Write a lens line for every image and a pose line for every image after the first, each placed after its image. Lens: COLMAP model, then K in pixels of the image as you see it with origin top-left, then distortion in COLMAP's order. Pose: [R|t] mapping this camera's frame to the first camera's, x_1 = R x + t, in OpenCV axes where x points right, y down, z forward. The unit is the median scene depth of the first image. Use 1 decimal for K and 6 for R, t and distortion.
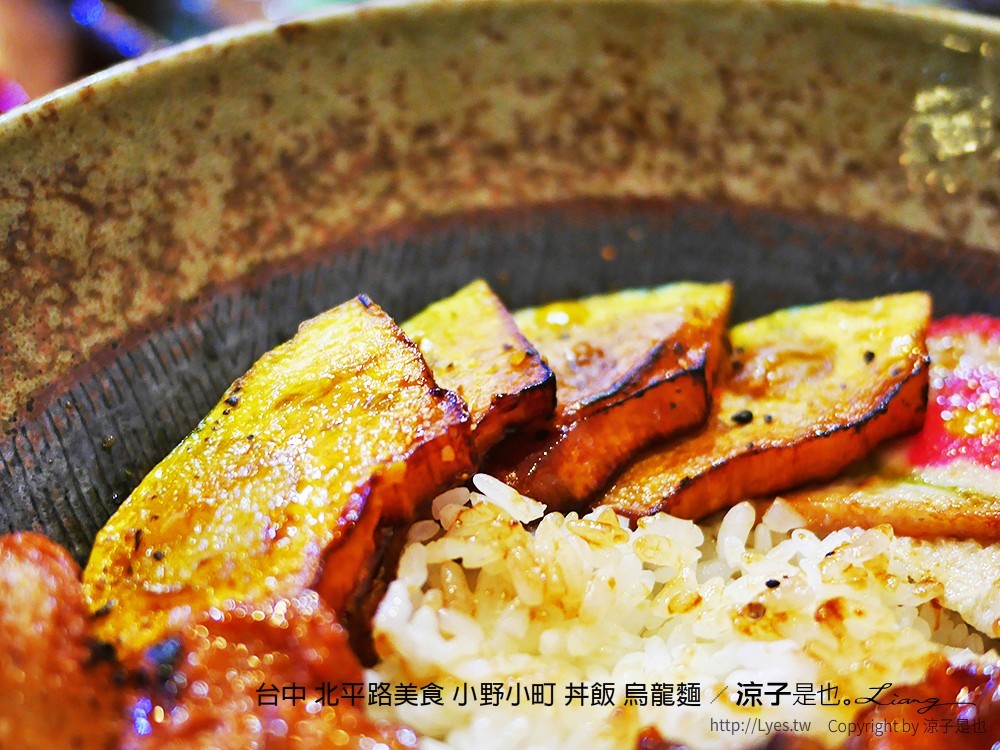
lens RADIAL K [[1705.0, 0, 500.0], [0, 1705.0, 375.0], [0, 0, 1]] dist [0.009317, -0.211726]
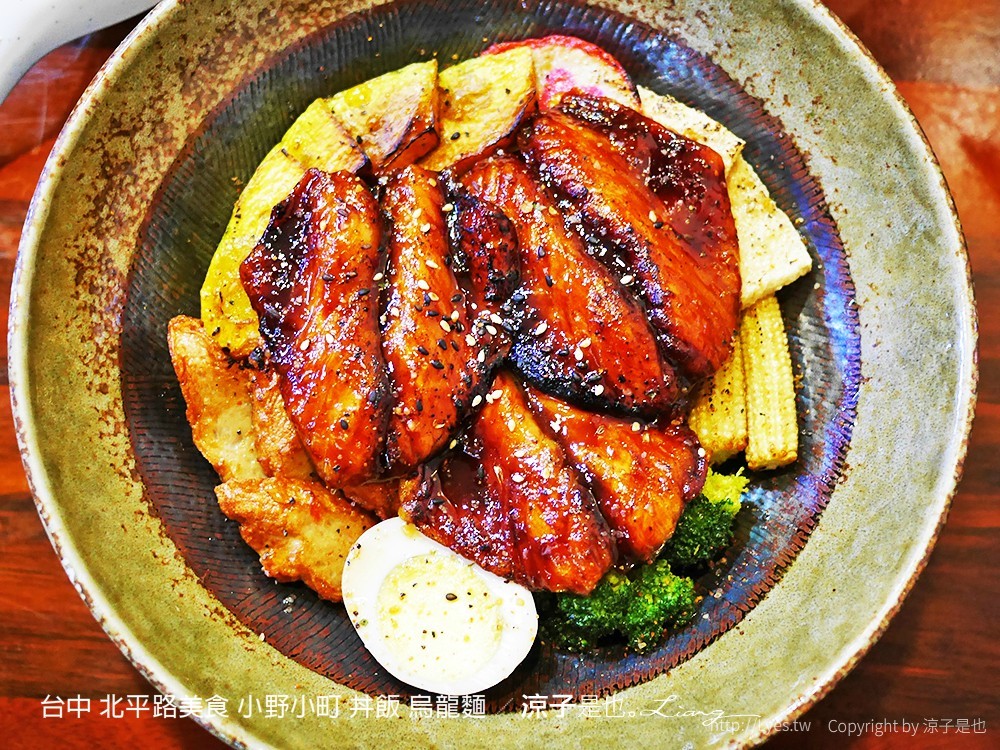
lens RADIAL K [[1705.0, 0, 500.0], [0, 1705.0, 375.0], [0, 0, 1]] dist [0.009317, -0.211726]
pose [[0.967034, -0.254163, 0.015703, 0.086634], [0.190997, 0.764725, 0.615399, -1.037761], [-0.168420, -0.592113, 0.788059, -0.855648]]
